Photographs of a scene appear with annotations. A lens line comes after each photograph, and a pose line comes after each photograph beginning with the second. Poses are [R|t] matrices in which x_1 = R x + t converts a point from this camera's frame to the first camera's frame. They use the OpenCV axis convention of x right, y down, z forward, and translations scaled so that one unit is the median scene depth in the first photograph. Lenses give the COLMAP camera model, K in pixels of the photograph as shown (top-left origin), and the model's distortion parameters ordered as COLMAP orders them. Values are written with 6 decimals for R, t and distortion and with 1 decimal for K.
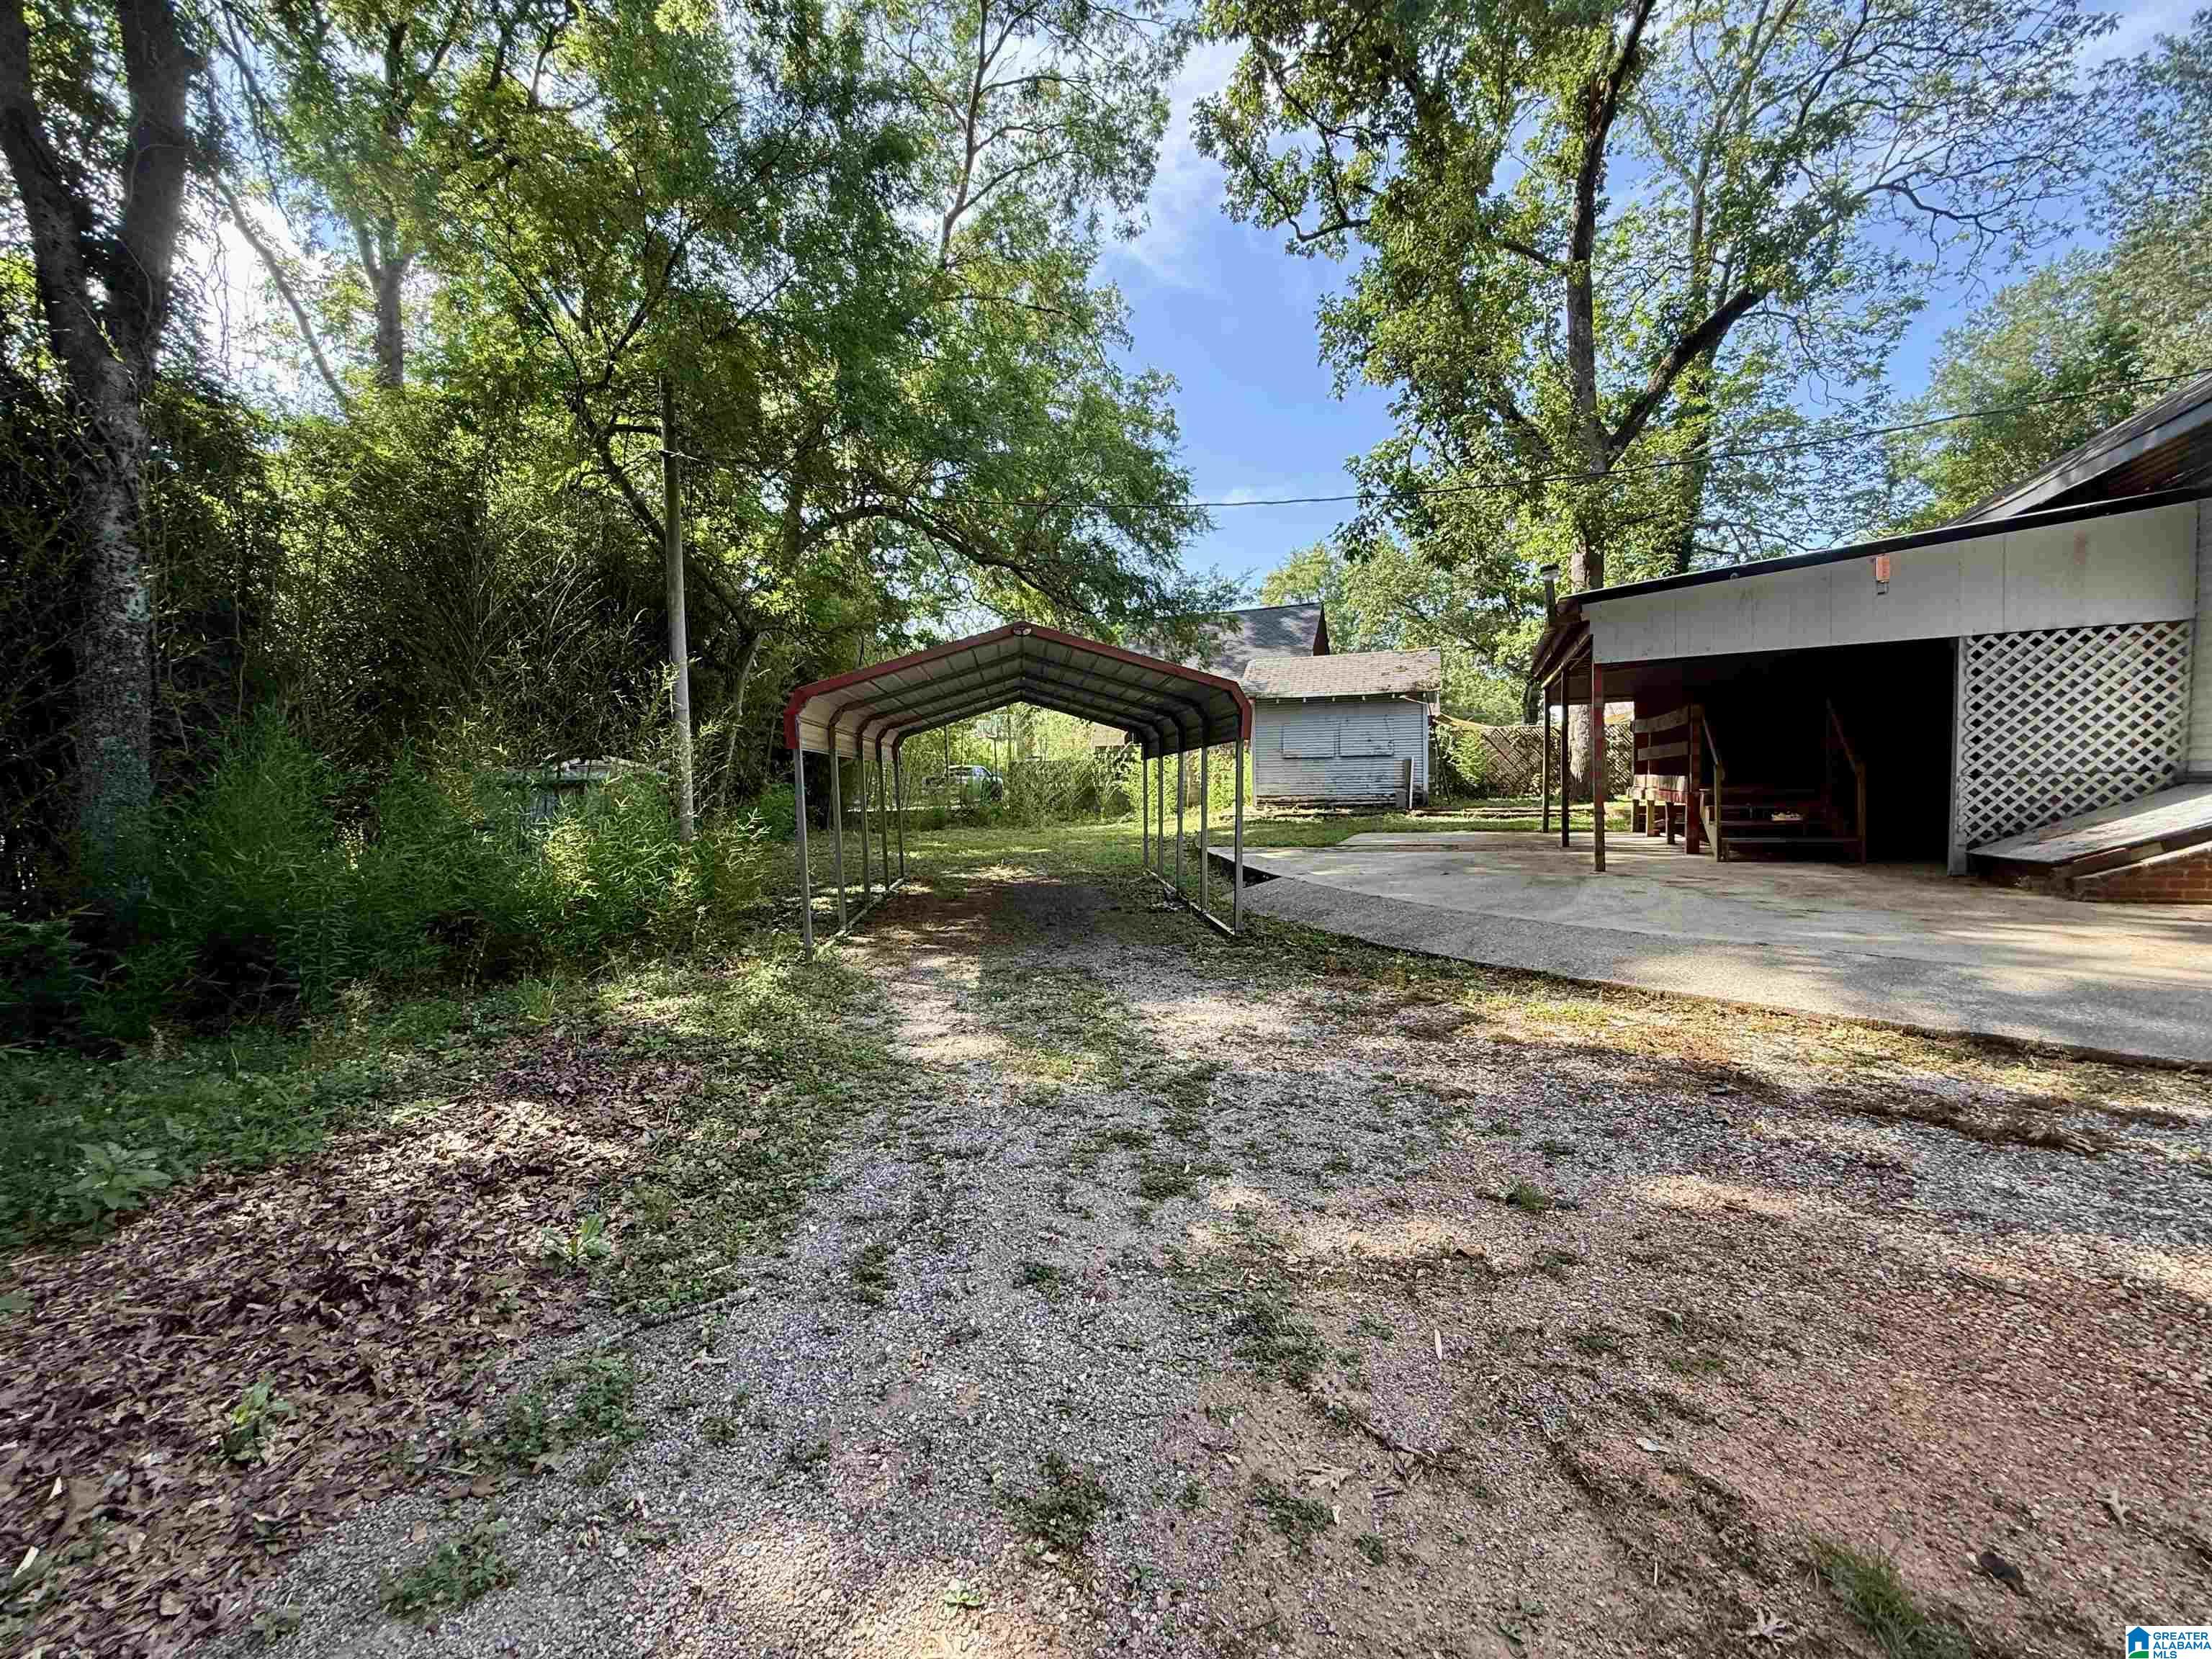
lens RADIAL K [[887.0, 0, 1091.8], [0, 887.0, 830.7], [0, 0, 1]] dist [-0.002754, 0.001126]
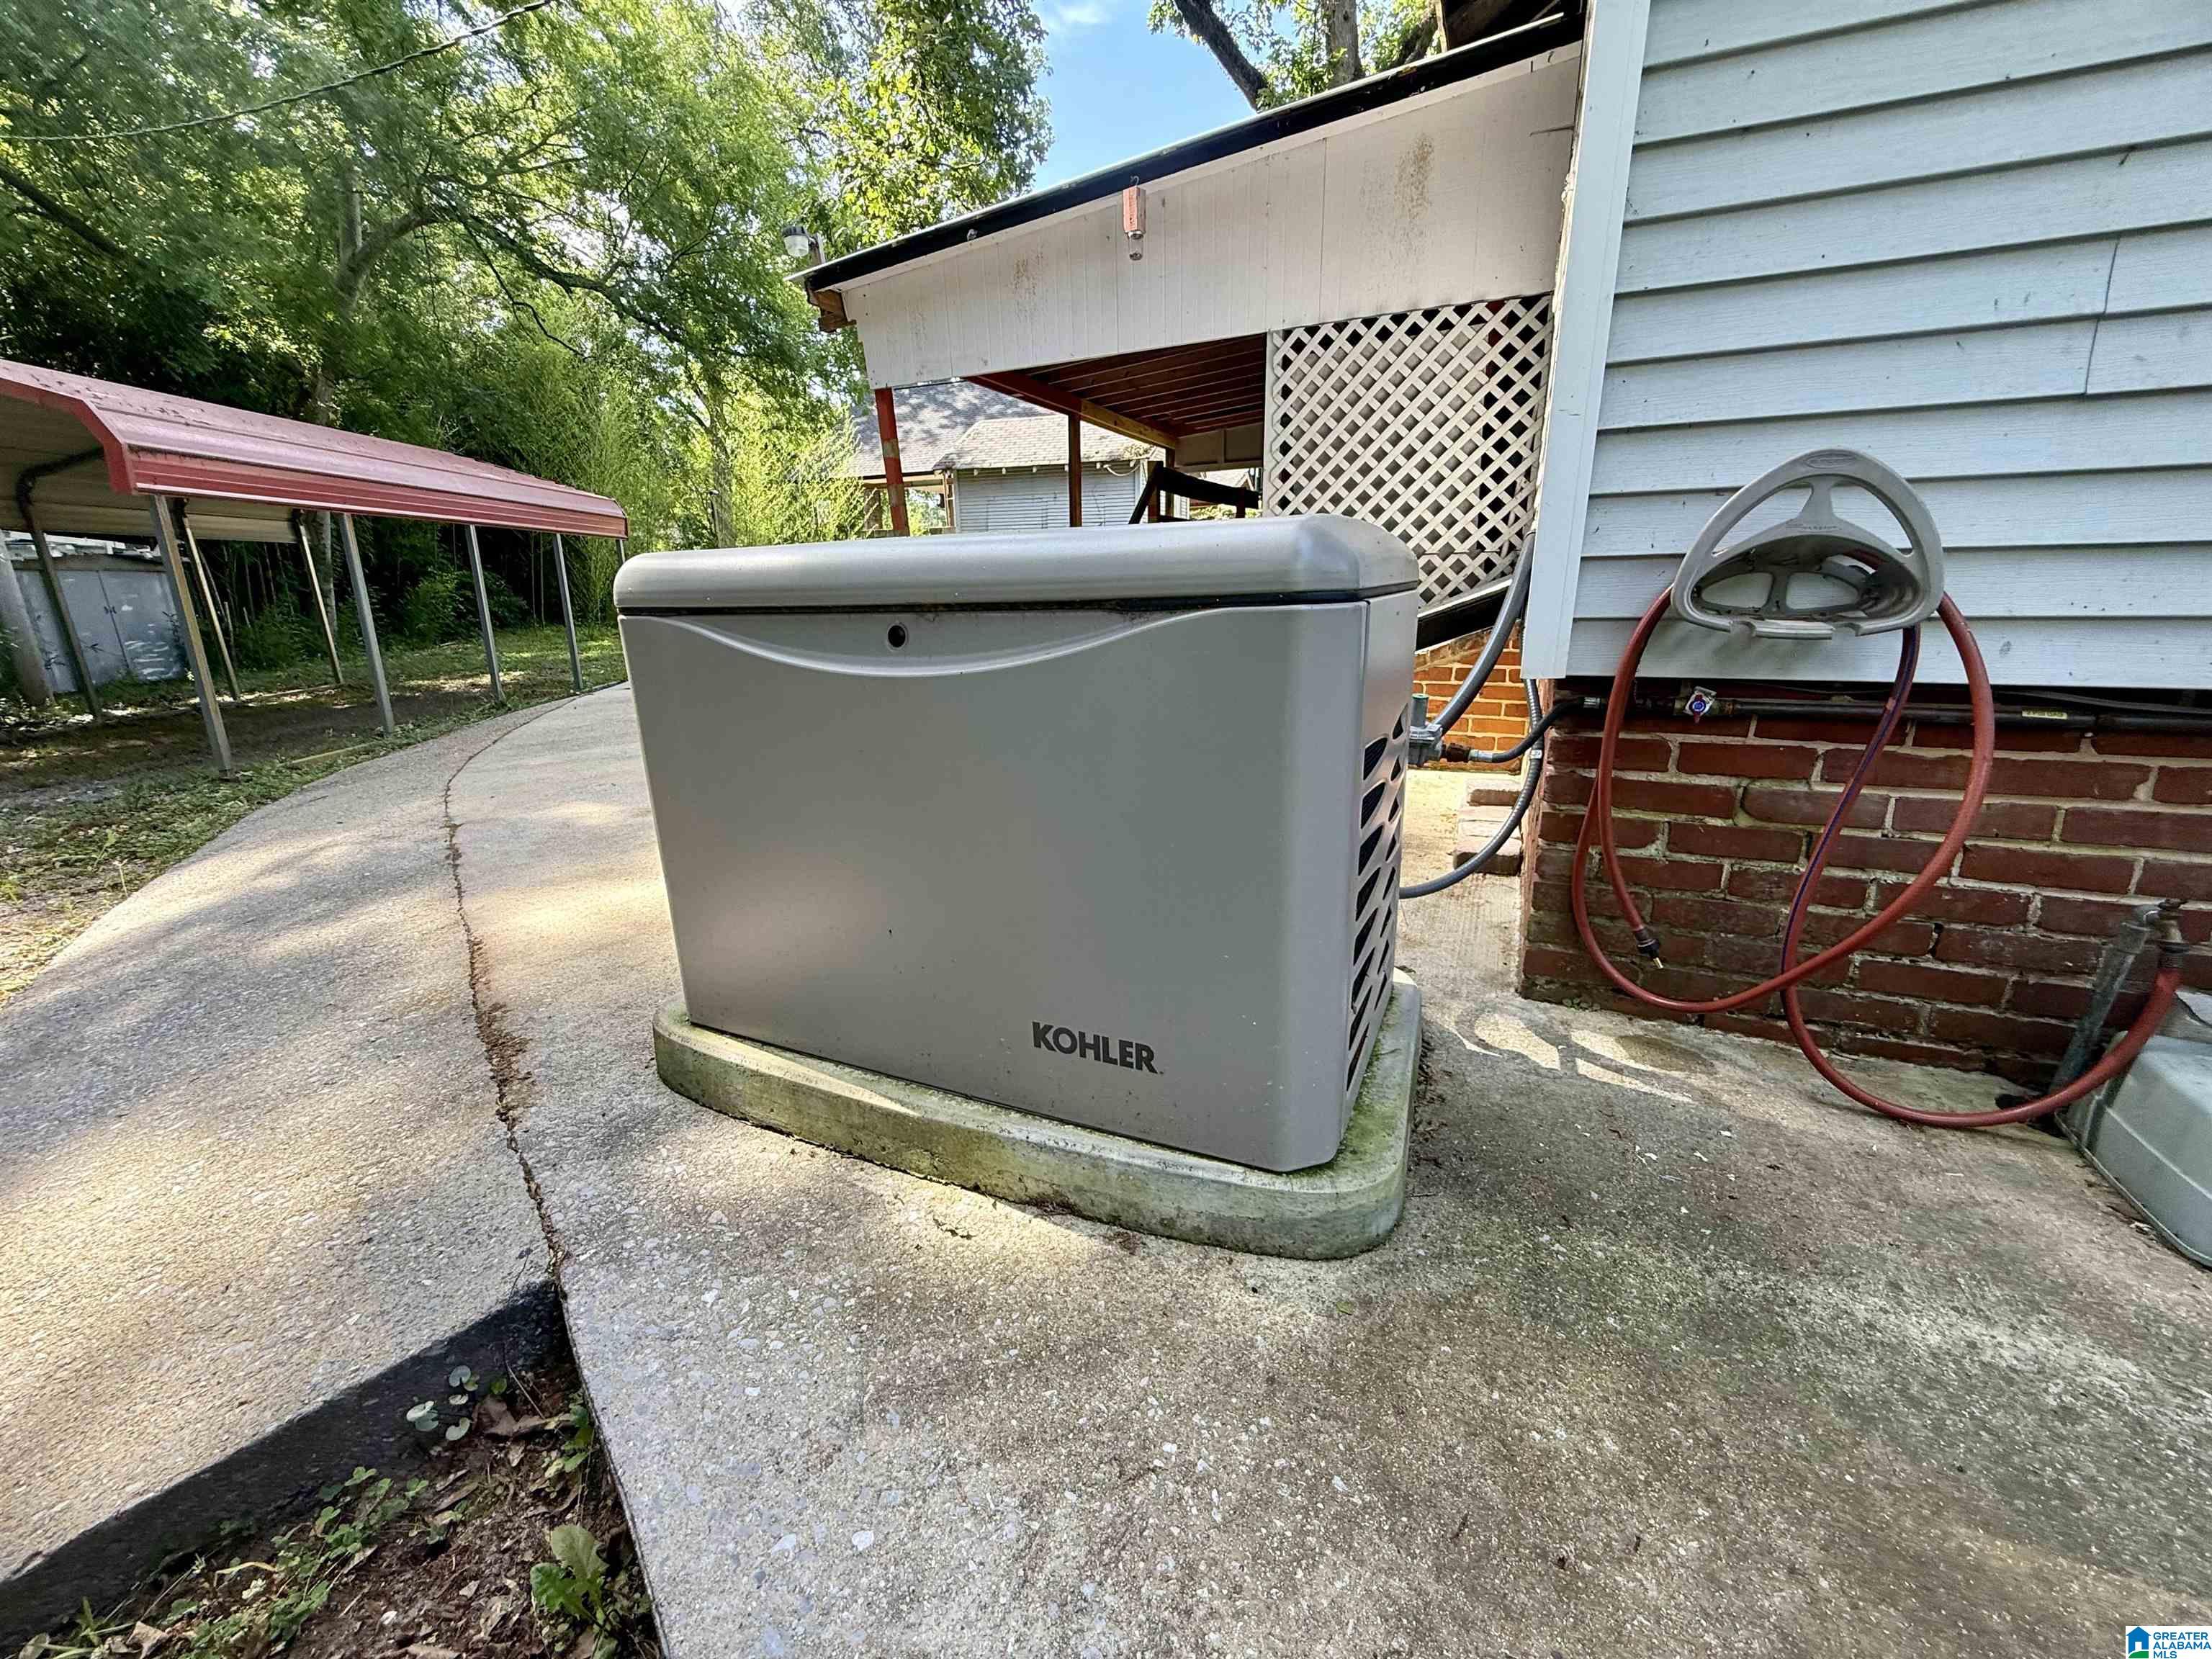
lens RADIAL K [[887.0, 0, 1112.4], [0, 887.0, 832.7], [0, 0, 1]] dist [-0.002754, 0.001126]
pose [[0.999568, 0.010684, -0.027383, 0.919988], [-0.004297, 0.974709, 0.223436, -0.010192], [0.029077, -0.223222, 0.974334, 0.303175]]
